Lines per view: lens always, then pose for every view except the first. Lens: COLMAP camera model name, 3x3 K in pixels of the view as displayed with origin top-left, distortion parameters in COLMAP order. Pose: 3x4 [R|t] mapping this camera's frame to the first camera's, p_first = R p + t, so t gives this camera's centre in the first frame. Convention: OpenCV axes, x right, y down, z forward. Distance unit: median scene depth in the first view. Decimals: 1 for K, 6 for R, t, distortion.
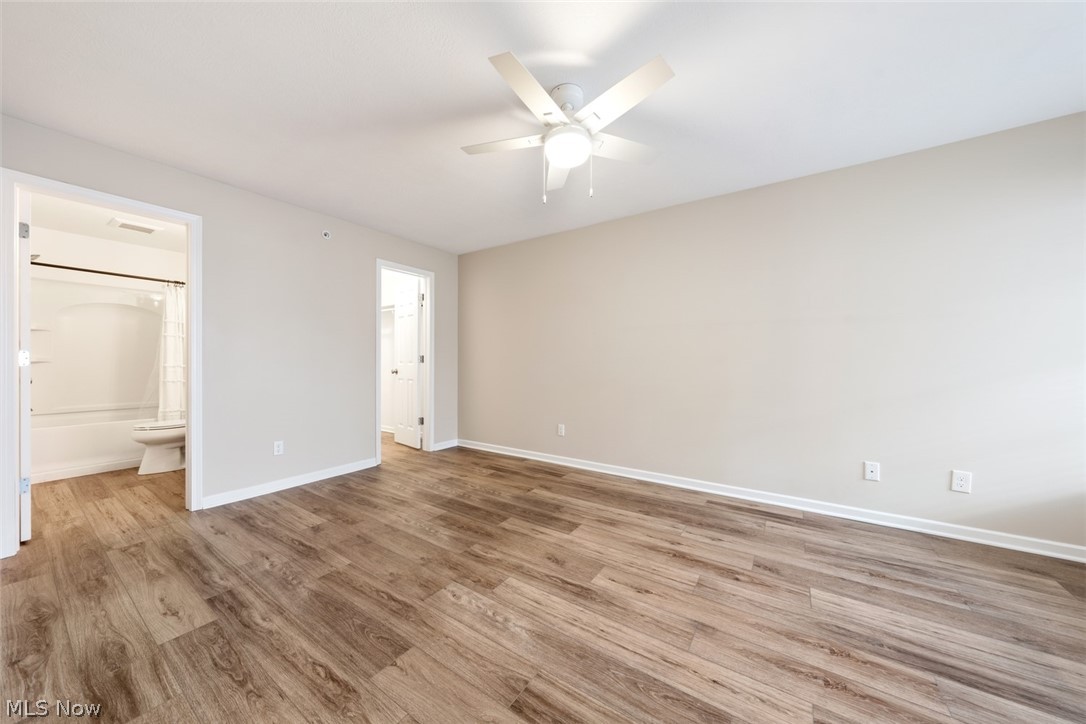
lens RADIAL K [[369.4, 0, 545.1], [0, 369.4, 360.8], [0, 0, 1]] dist [-0.002724, 0.000002]
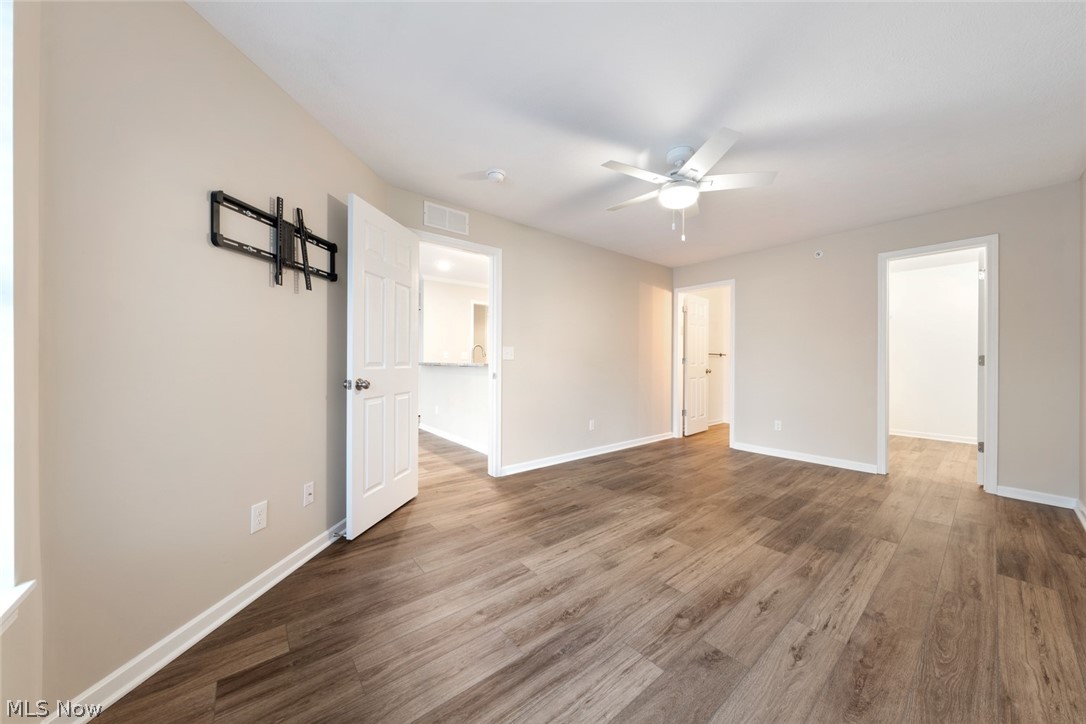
lens RADIAL K [[369.4, 0, 545.1], [0, 369.4, 360.8], [0, 0, 1]] dist [-0.002724, 0.000002]
pose [[-0.285754, -0.002916, -0.958299, 1.327883], [-0.003899, 0.999991, -0.001880, -0.000486], [0.958295, 0.003199, -0.285762, 0.872554]]
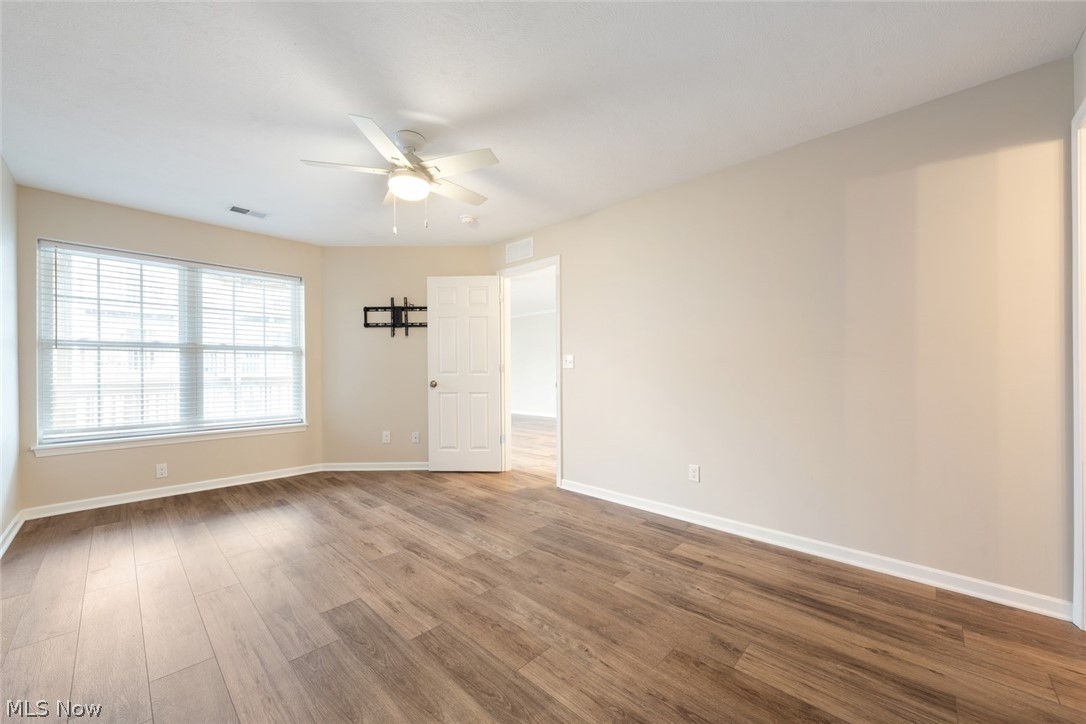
lens RADIAL K [[414.4, 0, 539.6], [0, 414.4, 365.9], [0, 0, 1]] dist [-0.002175, -0.000191]
pose [[-0.984939, 0.004645, 0.172839, -0.525575], [0.003015, 0.999949, -0.009688, 0.000260], [-0.172875, -0.009021, -0.984902, 2.075557]]
